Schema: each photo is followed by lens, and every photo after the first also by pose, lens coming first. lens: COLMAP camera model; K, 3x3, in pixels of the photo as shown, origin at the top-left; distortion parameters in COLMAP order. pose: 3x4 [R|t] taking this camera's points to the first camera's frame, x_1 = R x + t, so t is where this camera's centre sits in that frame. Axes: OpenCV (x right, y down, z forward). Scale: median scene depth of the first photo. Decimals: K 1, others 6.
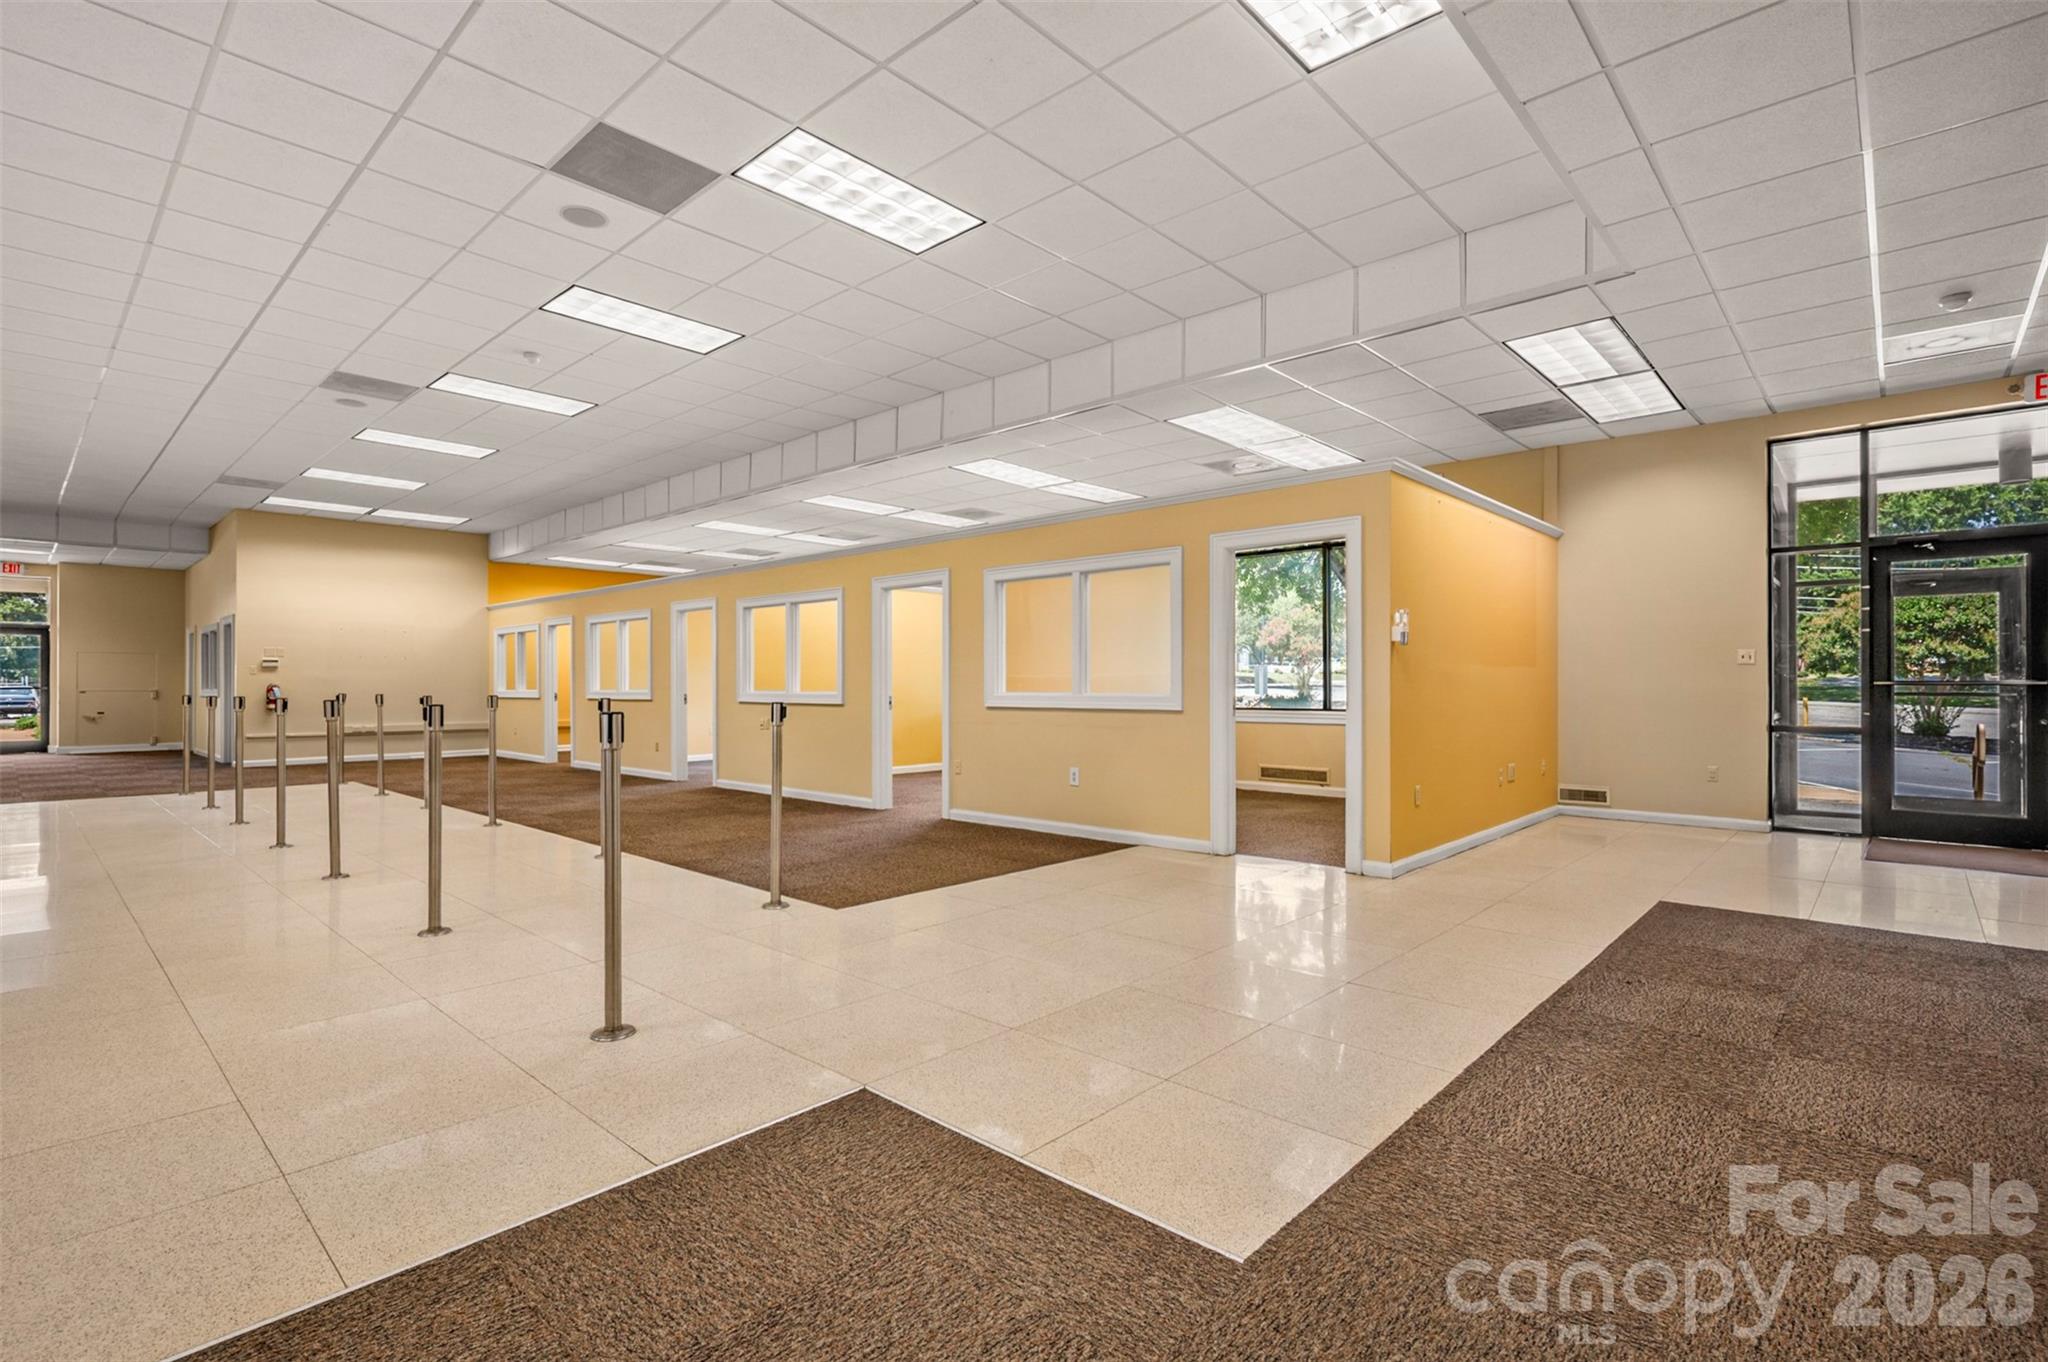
lens RADIAL K [[940.1, 0, 1039.8], [0, 940.1, 675.9], [0, 0, 1]] dist [-0.000342, -0.000993]
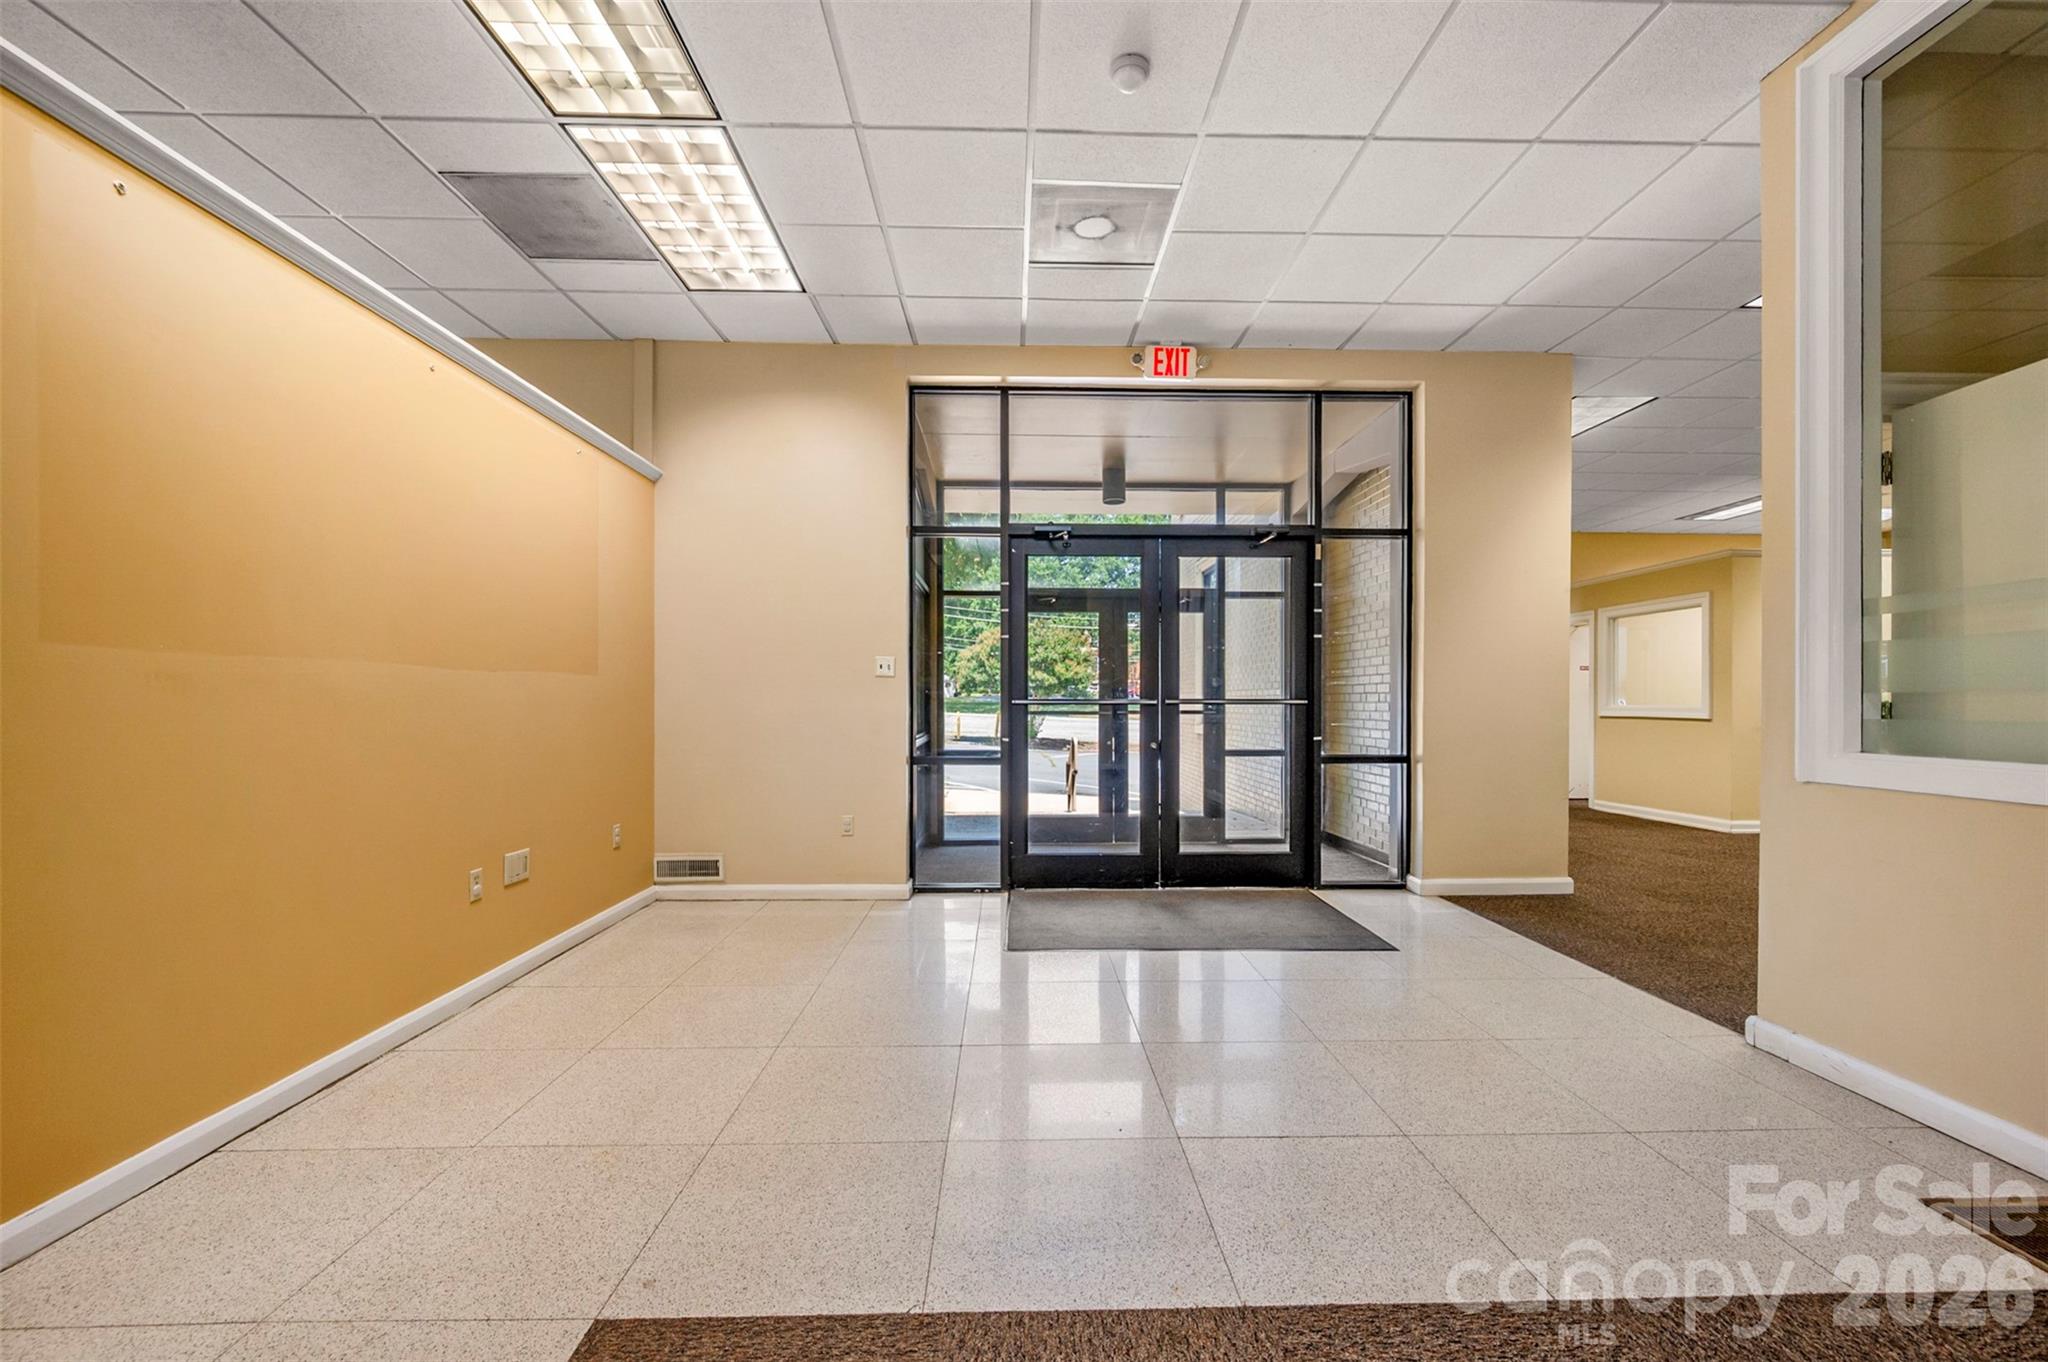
lens RADIAL K [[829.2, 0, 1028.9], [0, 829.2, 699.6], [0, 0, 1]] dist [0.001909, 0.000350]
pose [[0.719904, -0.000312, 0.694073, 0.348412], [-0.003796, 0.999983, 0.004387, 0.002782], [-0.694063, -0.005793, 0.719891, 0.412617]]
